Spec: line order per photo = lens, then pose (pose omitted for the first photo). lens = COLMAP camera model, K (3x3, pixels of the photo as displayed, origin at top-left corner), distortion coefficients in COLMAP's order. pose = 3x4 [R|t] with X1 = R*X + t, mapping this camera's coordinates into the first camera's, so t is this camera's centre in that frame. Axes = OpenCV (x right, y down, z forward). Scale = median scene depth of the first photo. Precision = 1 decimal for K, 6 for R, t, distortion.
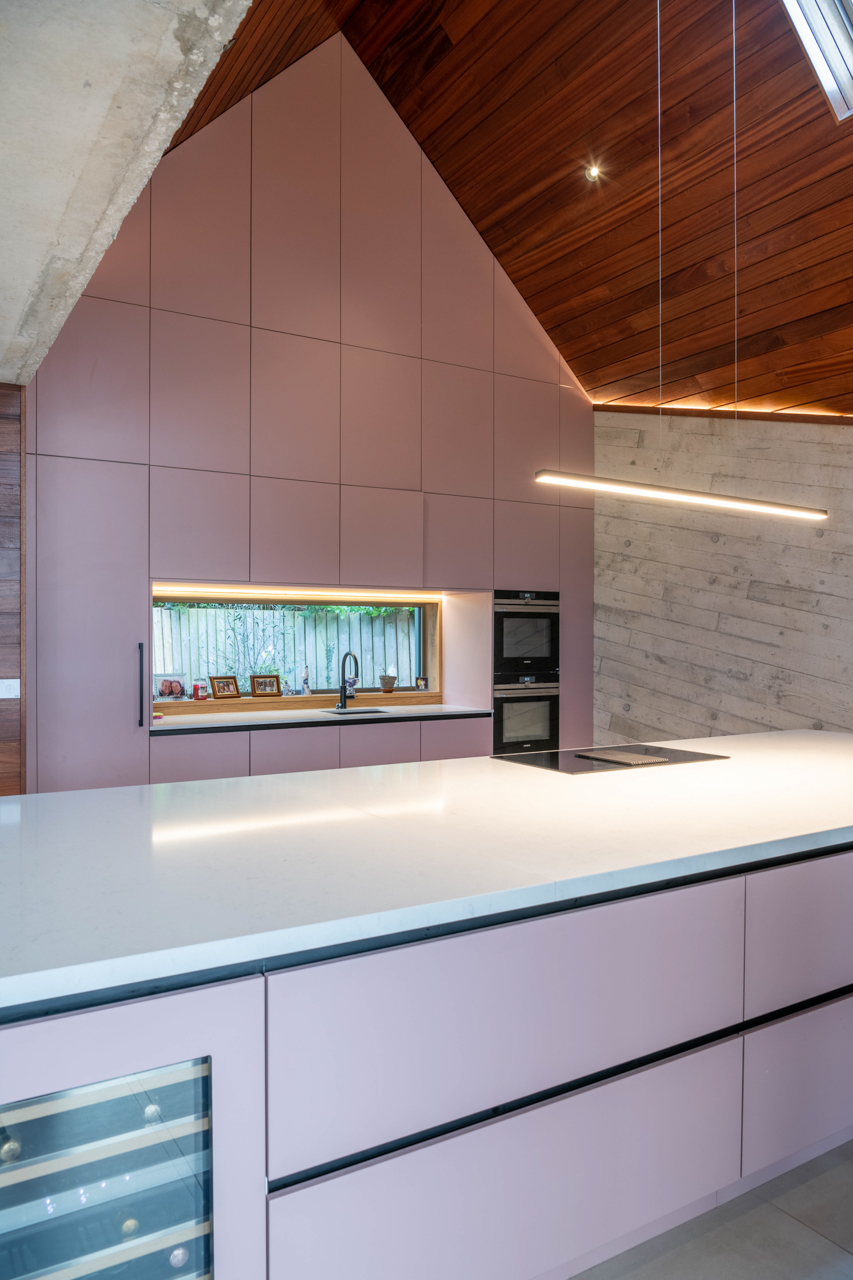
lens RADIAL K [[902.3, 0, 426.5], [0, 902.3, 640.0], [0, 0, 1]] dist [0.000434, -0.000485]
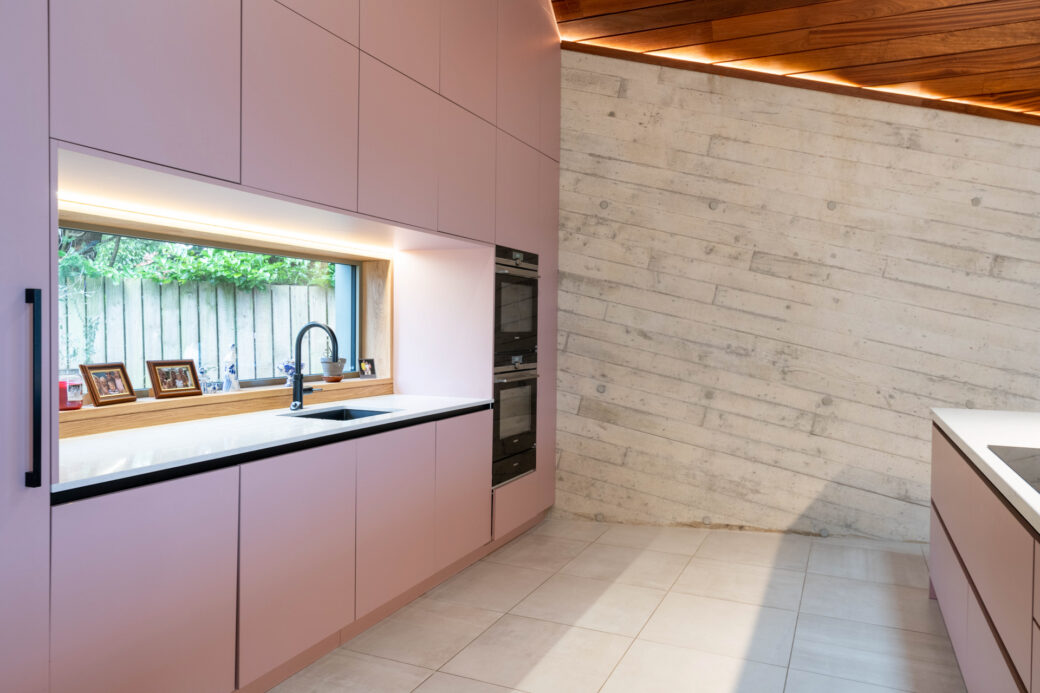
lens RADIAL K [[721.7, 0, 520.0], [0, 721.7, 346.5], [0, 0, 1]] dist [0.008812, 0.003084]
pose [[0.825772, -0.008700, 0.563937, -0.259099], [-0.007465, 0.999625, 0.026352, 0.015217], [-0.563955, -0.025970, 0.825397, 0.473985]]
